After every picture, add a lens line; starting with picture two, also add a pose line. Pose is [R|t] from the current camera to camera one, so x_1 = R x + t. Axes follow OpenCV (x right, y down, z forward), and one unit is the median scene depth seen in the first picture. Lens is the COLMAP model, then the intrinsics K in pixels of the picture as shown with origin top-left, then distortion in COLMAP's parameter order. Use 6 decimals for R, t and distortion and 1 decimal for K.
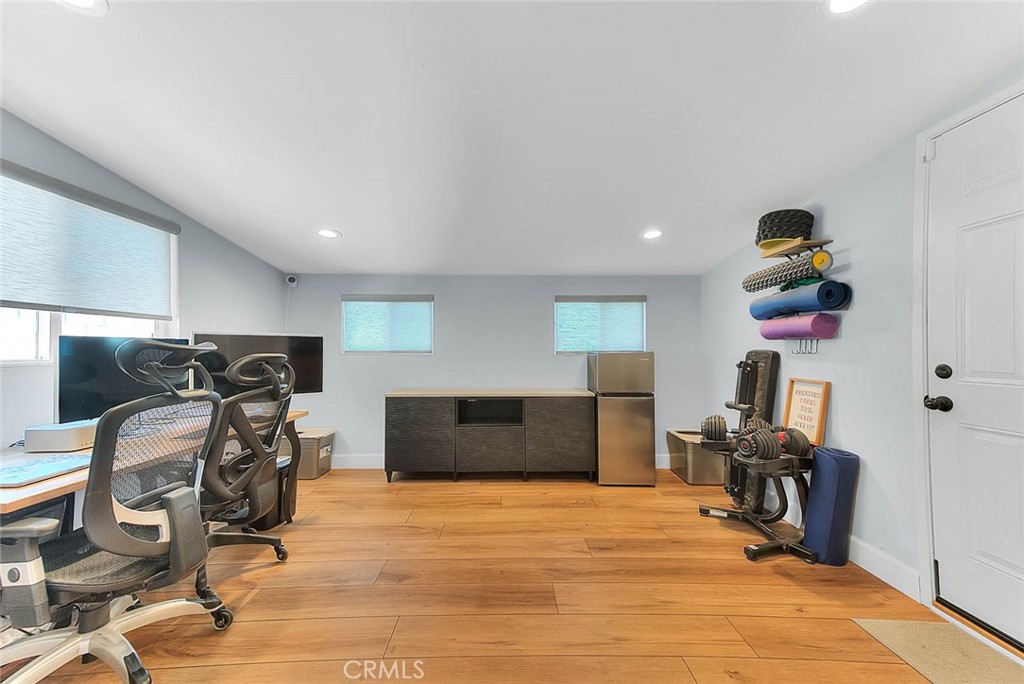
lens RADIAL K [[407.6, 0, 511.3], [0, 407.6, 344.9], [0, 0, 1]] dist [0.032217, 0.000054]
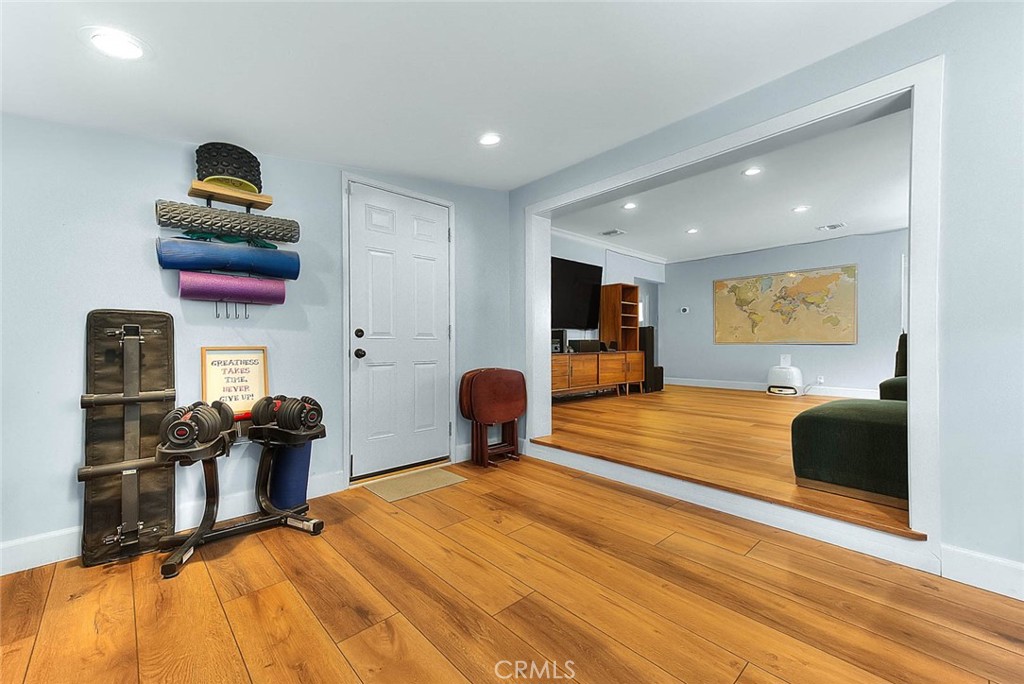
lens RADIAL K [[407.6, 0, 511.3], [0, 407.6, 344.9], [0, 0, 1]] dist [0.032217, 0.000054]
pose [[-0.678003, -0.002213, 0.735056, -0.443911], [-0.007621, 0.999963, -0.004018, 0.094522], [-0.735020, -0.008326, -0.677994, 1.418326]]
